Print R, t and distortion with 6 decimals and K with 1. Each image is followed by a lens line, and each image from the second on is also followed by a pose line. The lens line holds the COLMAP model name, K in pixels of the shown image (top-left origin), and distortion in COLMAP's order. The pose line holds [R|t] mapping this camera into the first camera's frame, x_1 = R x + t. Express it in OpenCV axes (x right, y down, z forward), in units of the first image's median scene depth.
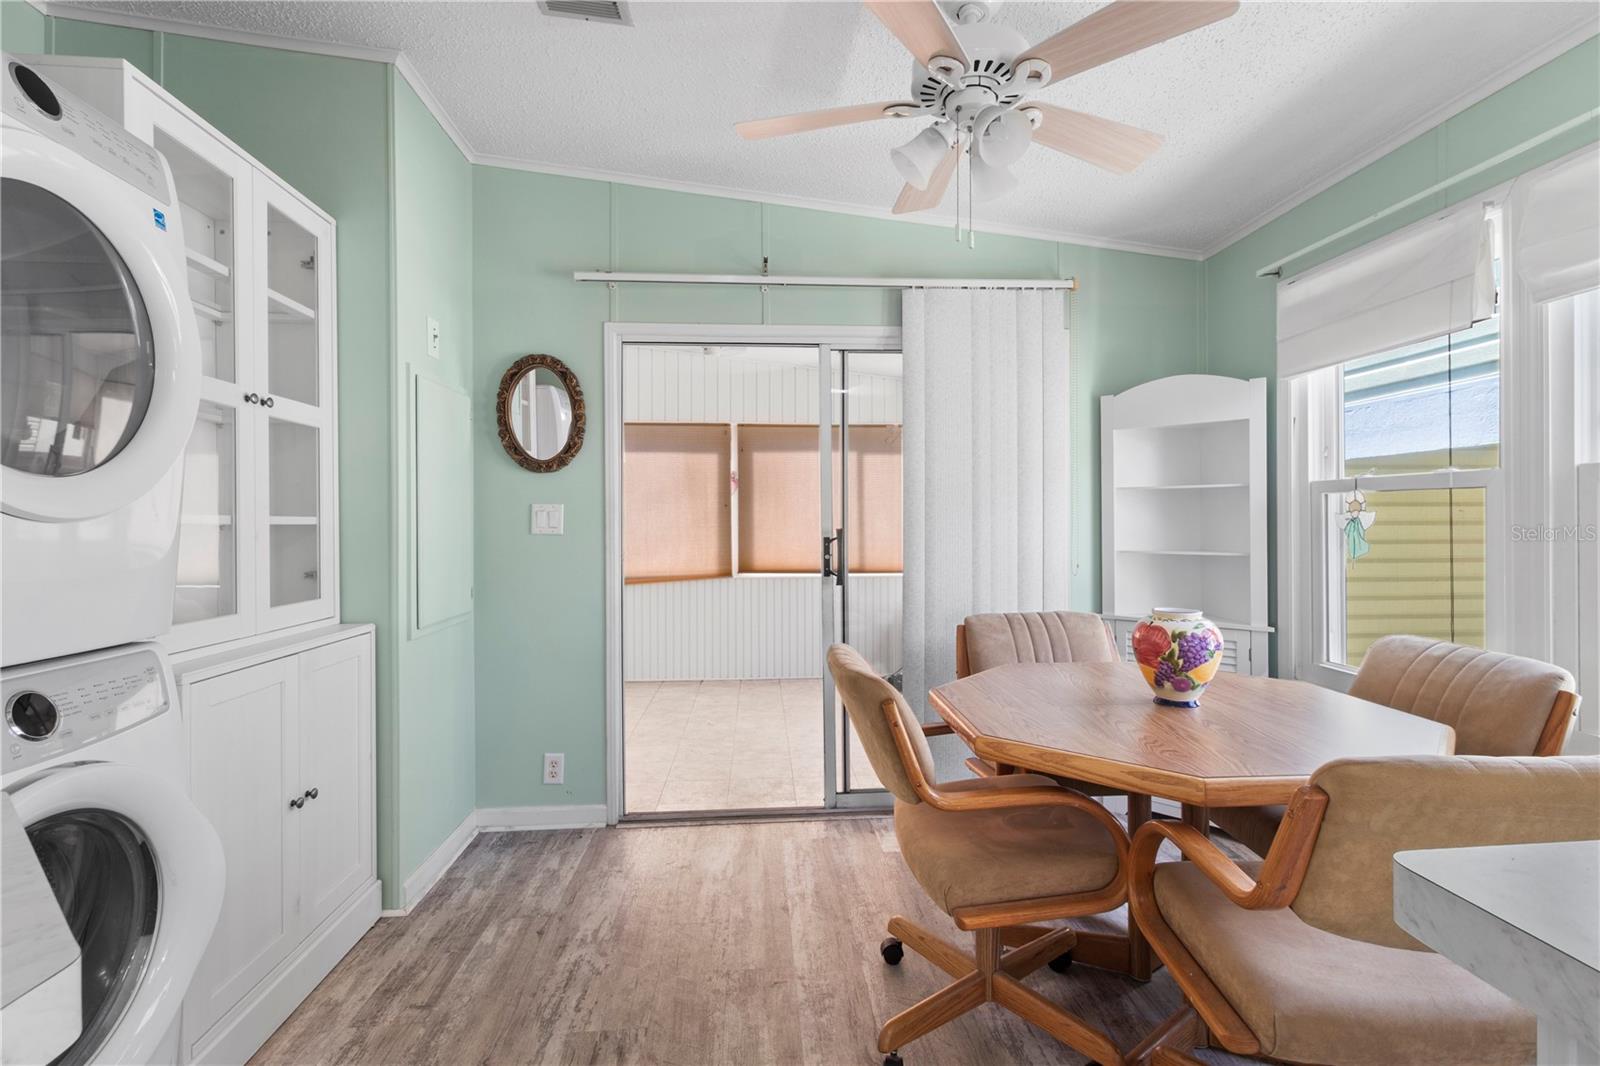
lens RADIAL K [[764.7, 0, 804.7], [0, 764.7, 520.7], [0, 0, 1]] dist [0.003750, -0.000661]
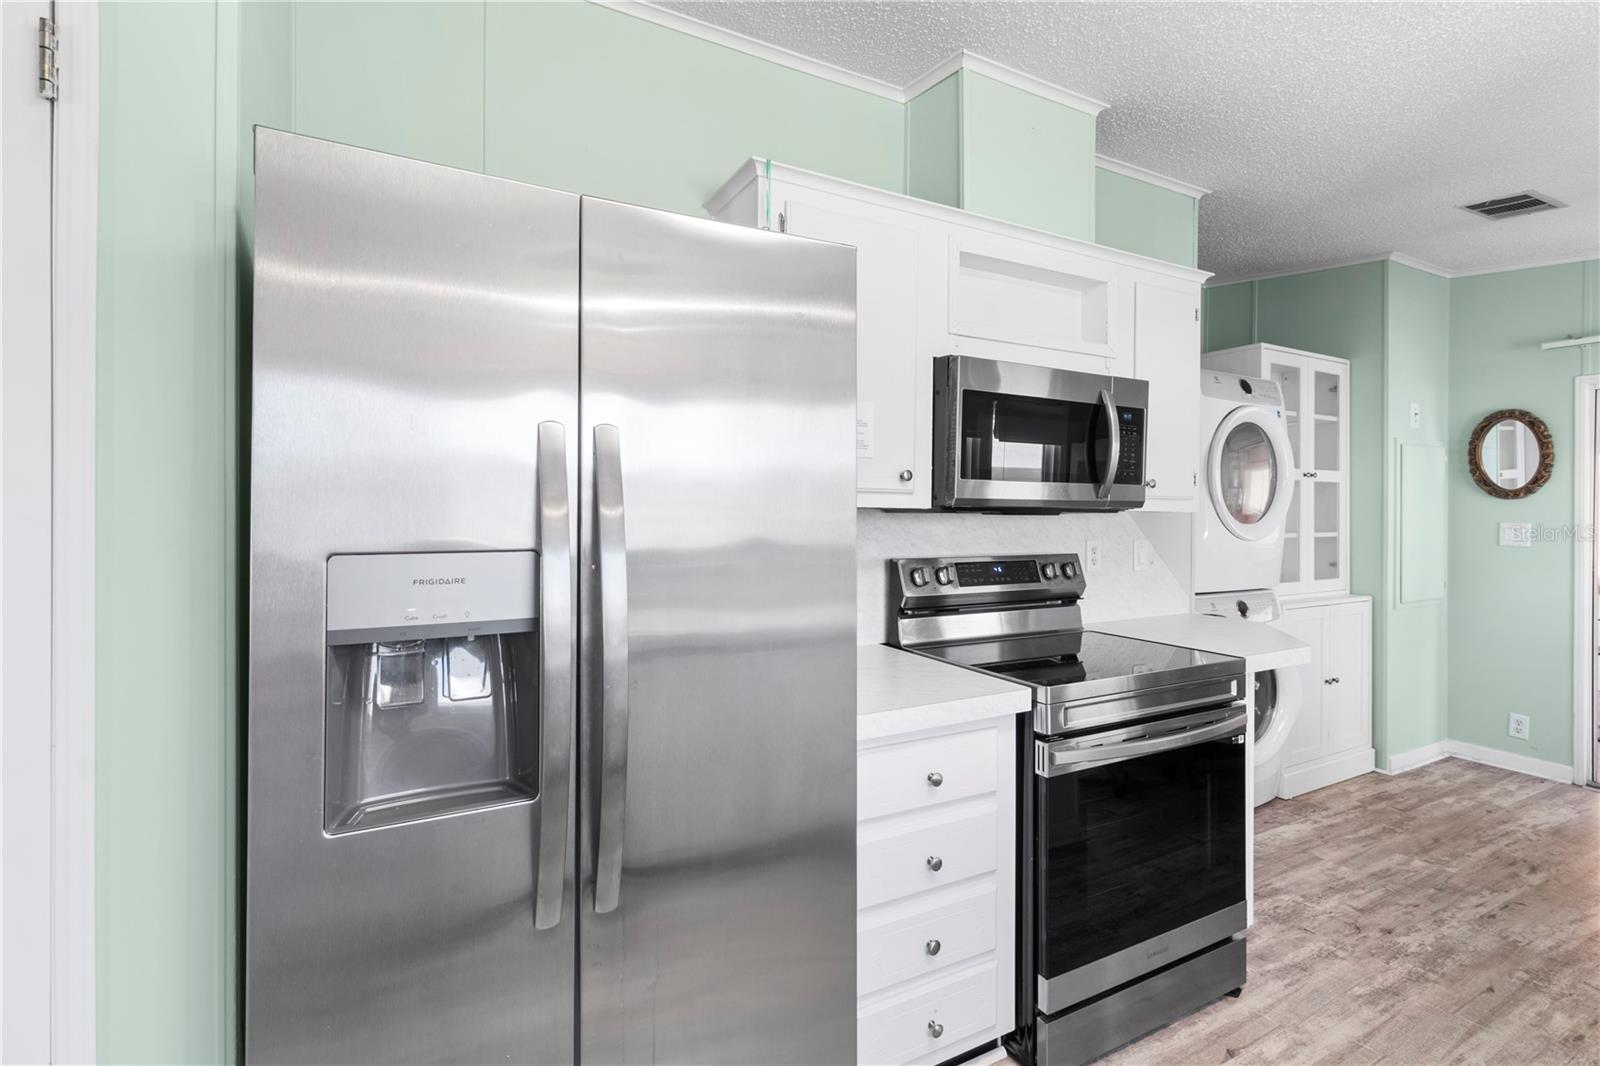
lens RADIAL K [[764.7, 0, 810.9], [0, 764.7, 503.4], [0, 0, 1]] dist [0.003750, -0.000661]
pose [[0.421006, 0.008581, -0.907017, 0.455957], [-0.004789, 0.999962, 0.007238, -0.077776], [0.907045, 0.001296, 0.421032, -0.848323]]
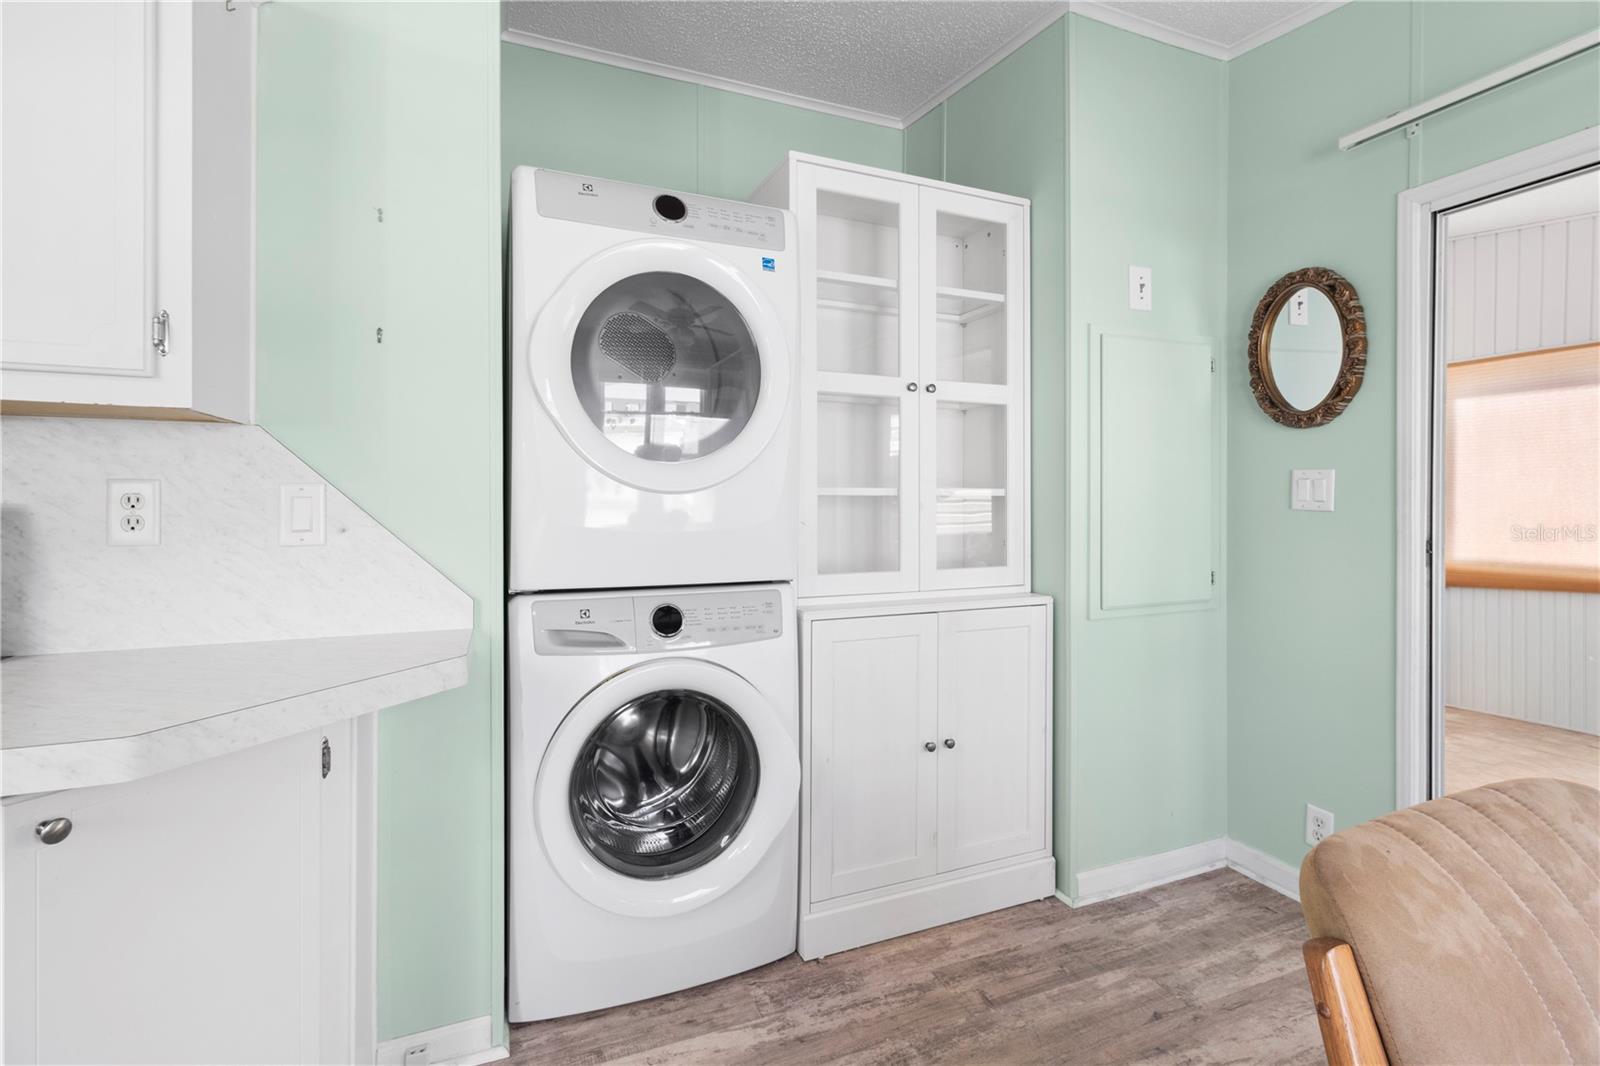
lens RADIAL K [[764.7, 0, 835.4], [0, 764.7, 498.6], [0, 0, 1]] dist [0.003750, -0.000661]
pose [[0.327454, 0.009852, -0.944816, 0.280816], [0.001446, 0.999939, 0.010928, -0.003077], [0.944866, -0.004945, 0.327420, 0.423066]]
